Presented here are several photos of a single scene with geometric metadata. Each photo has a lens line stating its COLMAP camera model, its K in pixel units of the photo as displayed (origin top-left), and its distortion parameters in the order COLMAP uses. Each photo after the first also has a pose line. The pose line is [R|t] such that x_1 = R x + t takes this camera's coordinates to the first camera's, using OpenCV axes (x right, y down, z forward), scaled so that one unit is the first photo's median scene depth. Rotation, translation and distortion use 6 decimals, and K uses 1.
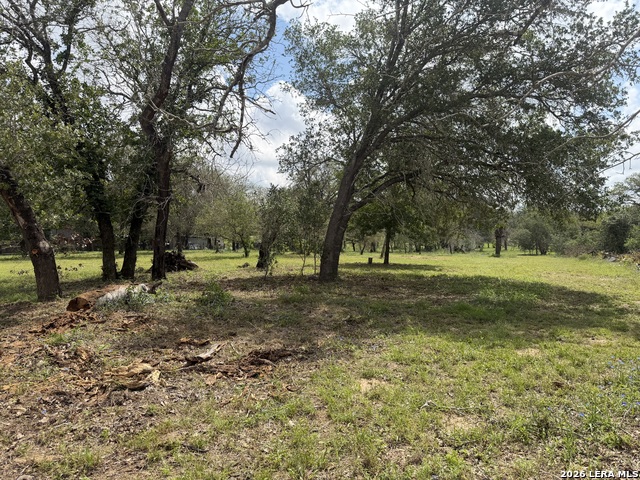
lens RADIAL K [[445.3, 0, 318.9], [0, 445.3, 243.0], [0, 0, 1]] dist [0.022880, -0.041987]
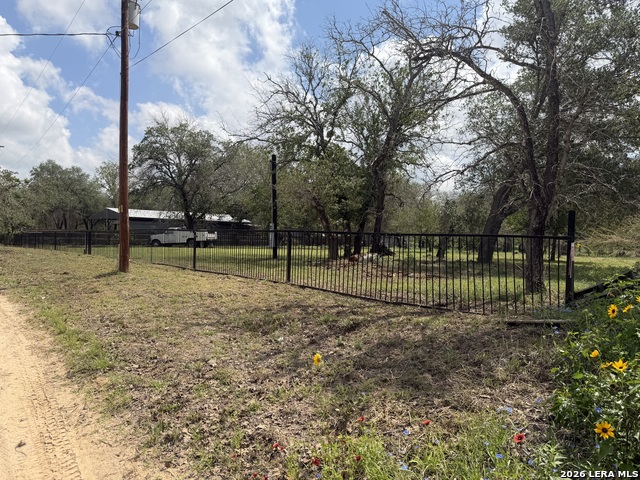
lens RADIAL K [[445.3, 0, 318.4], [0, 445.3, 245.3], [0, 0, 1]] dist [0.022880, -0.041987]
pose [[0.916510, 0.026460, -0.399135, 0.124052], [-0.025632, 0.999644, 0.007414, 0.027091], [0.399189, 0.003435, 0.916862, -0.692465]]
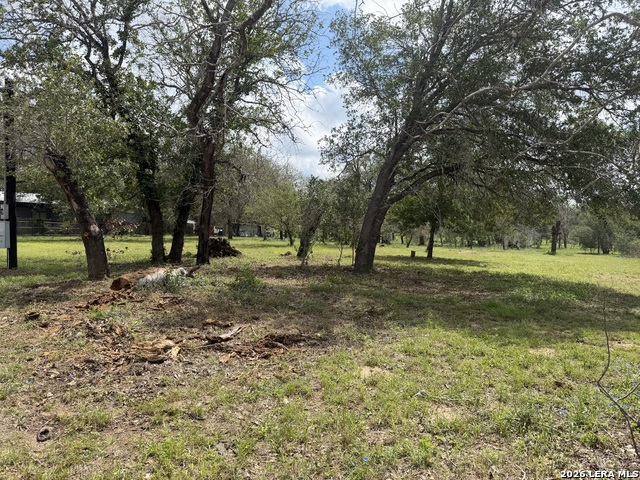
lens RADIAL K [[445.3, 0, 319.8], [0, 445.3, 241.1], [0, 0, 1]] dist [0.022880, -0.041987]
pose [[0.993564, 0.033251, -0.108282, 0.033098], [-0.031388, 0.999329, 0.018859, -0.002011], [0.108836, -0.015339, 0.993941, -0.016553]]
